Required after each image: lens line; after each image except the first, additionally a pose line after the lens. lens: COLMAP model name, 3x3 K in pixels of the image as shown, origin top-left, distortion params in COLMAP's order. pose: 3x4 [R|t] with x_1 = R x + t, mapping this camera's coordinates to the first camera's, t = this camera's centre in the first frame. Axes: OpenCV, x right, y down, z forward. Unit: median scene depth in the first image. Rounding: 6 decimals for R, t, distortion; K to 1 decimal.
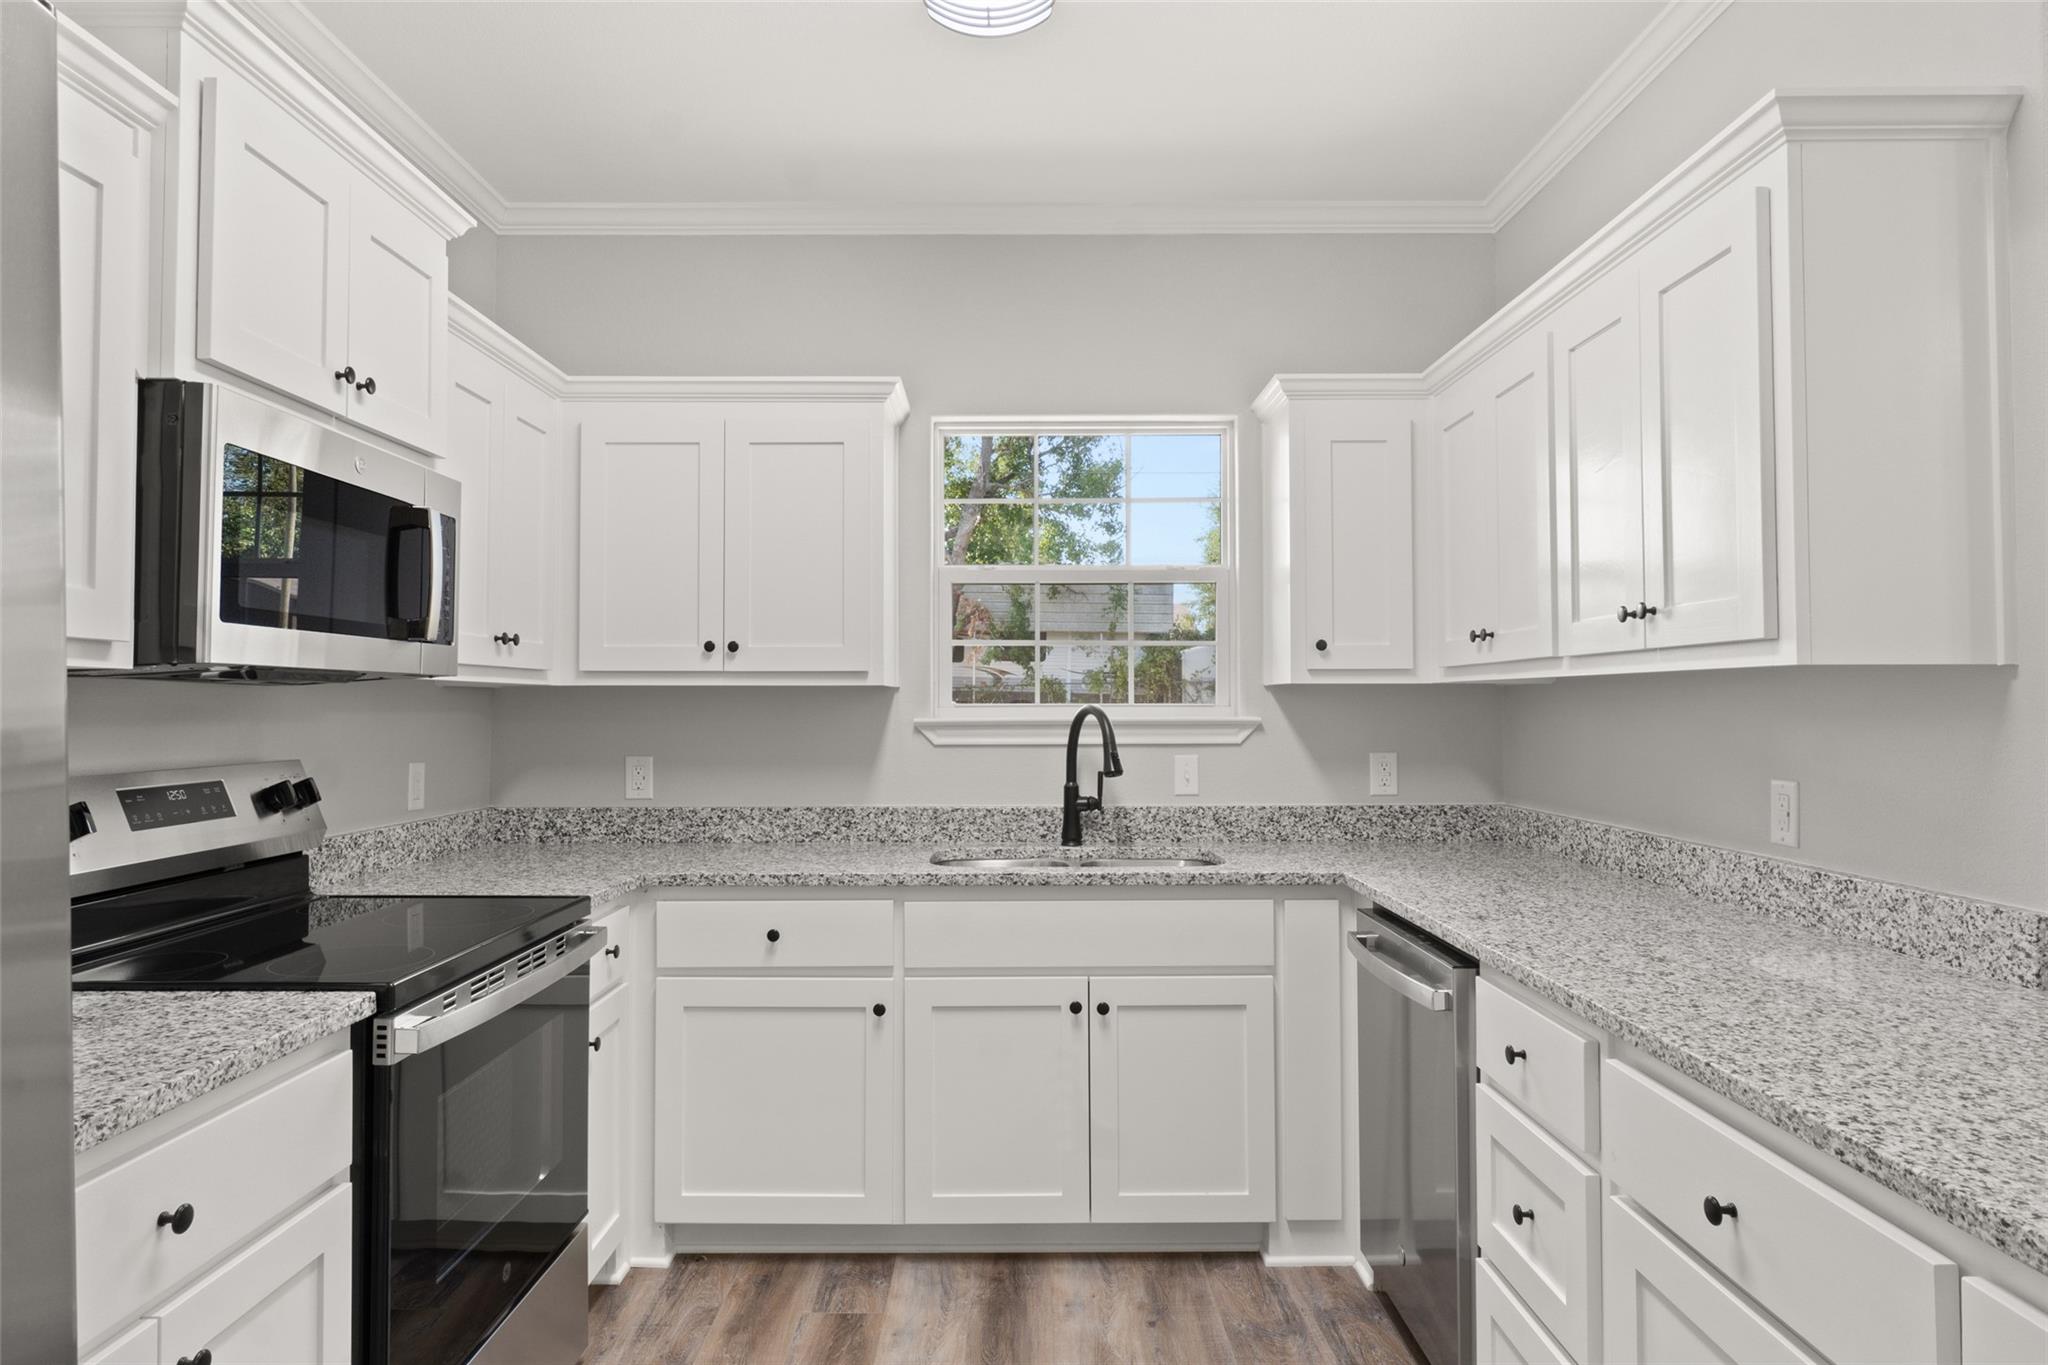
lens RADIAL K [[1190.7, 0, 1024.5], [0, 1190.7, 678.1], [0, 0, 1]] dist [-0.010614, 0.003649]
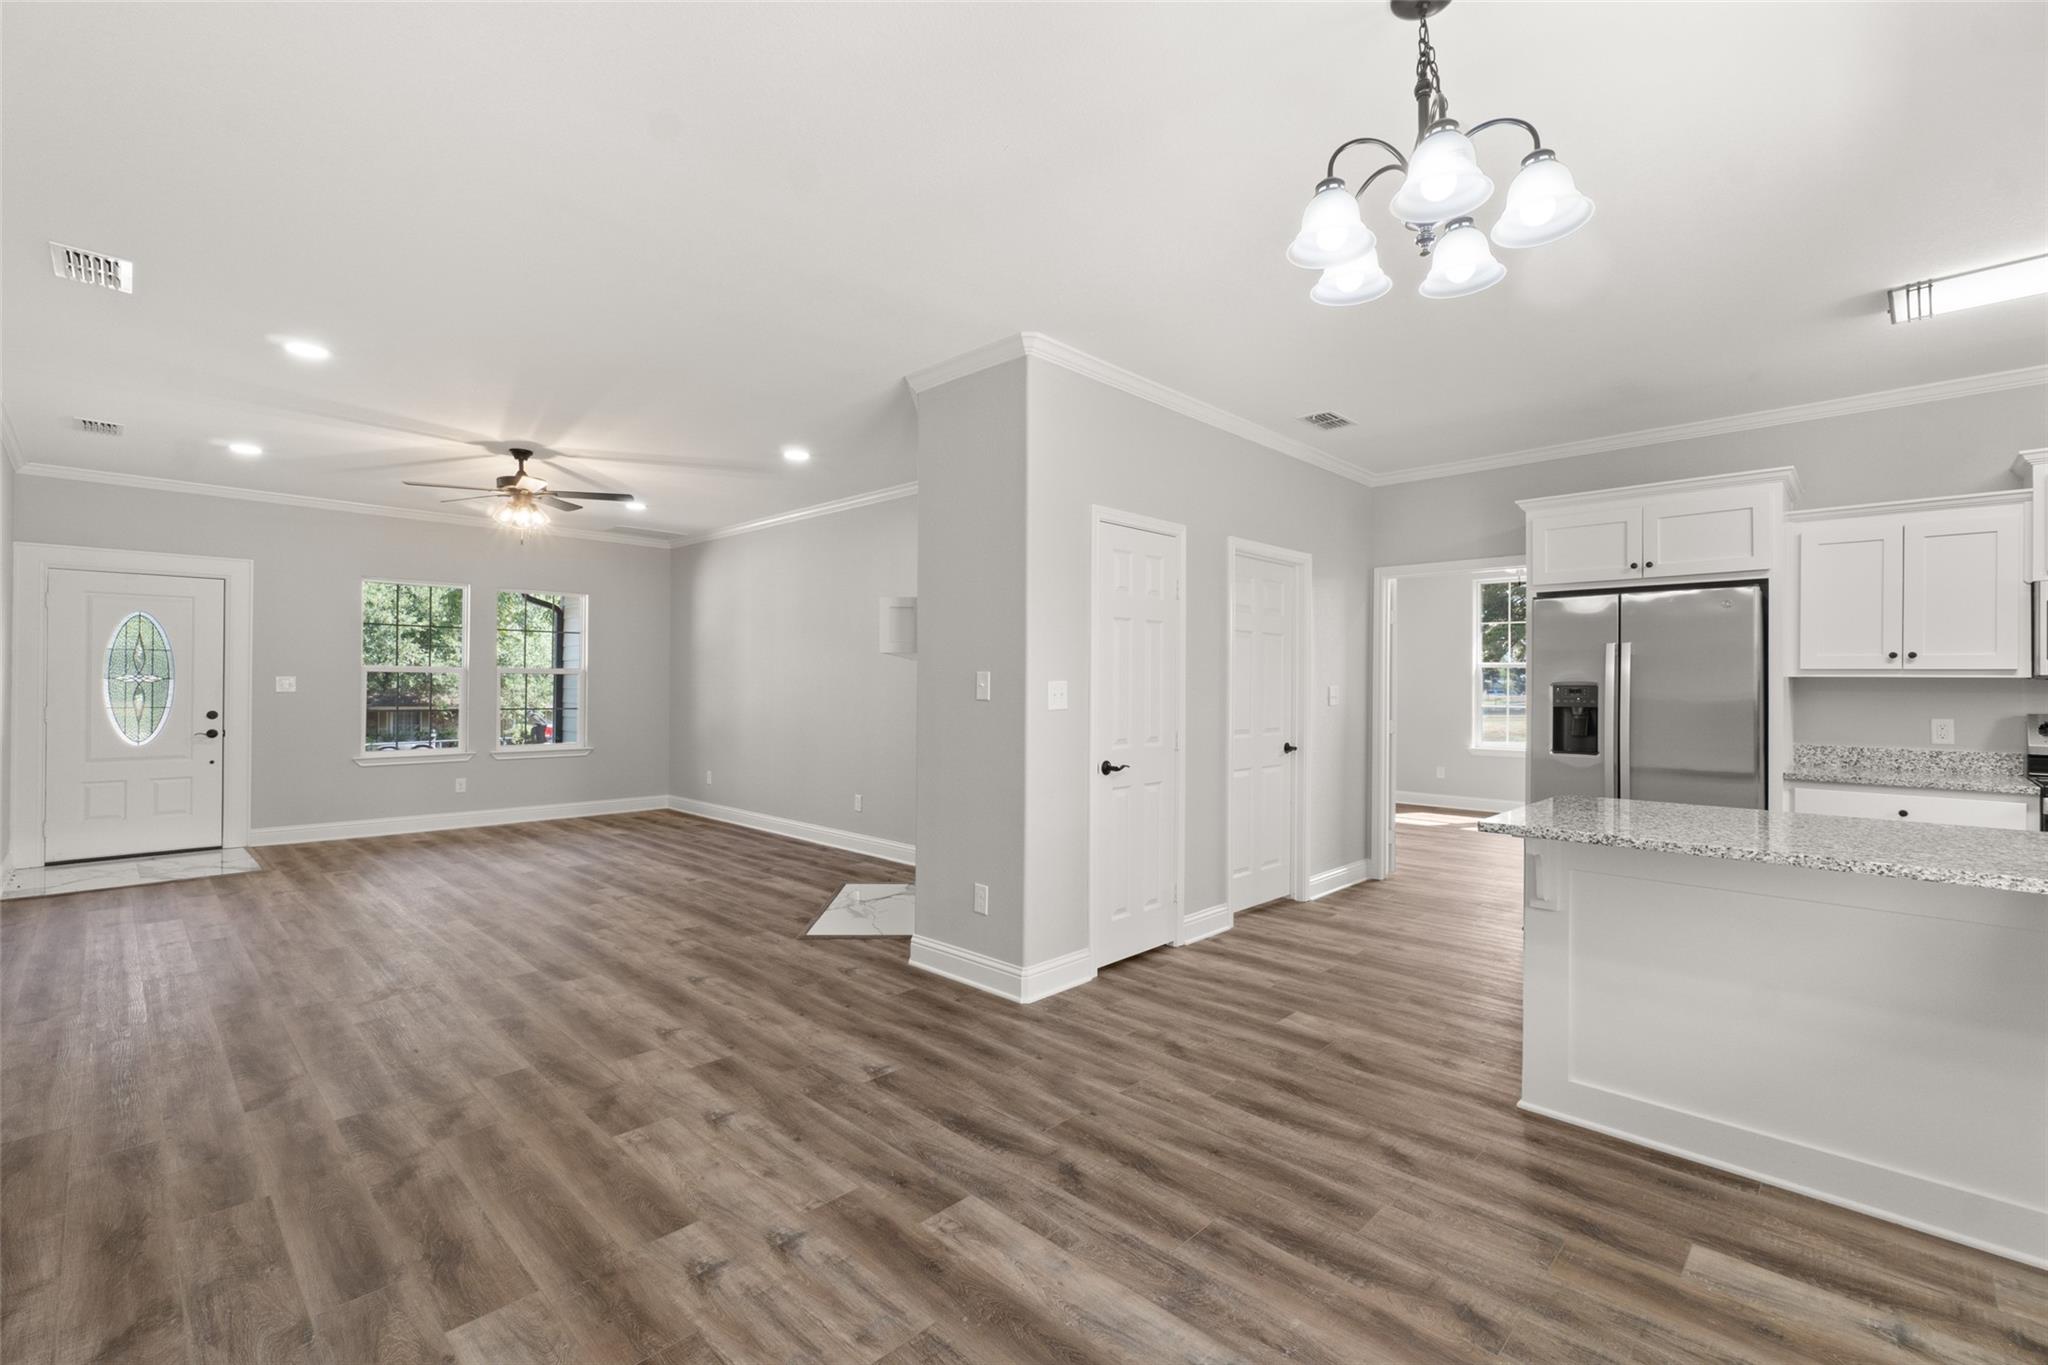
lens RADIAL K [[892.1, 0, 1024.0], [0, 892.1, 682.5], [0, 0, 1]] dist [-0.003882, 0.000172]
pose [[-0.694357, -0.001320, -0.719630, 1.607172], [0.012800, 0.999817, -0.014185, 0.002144], [0.719517, -0.019061, -0.694213, 0.421086]]
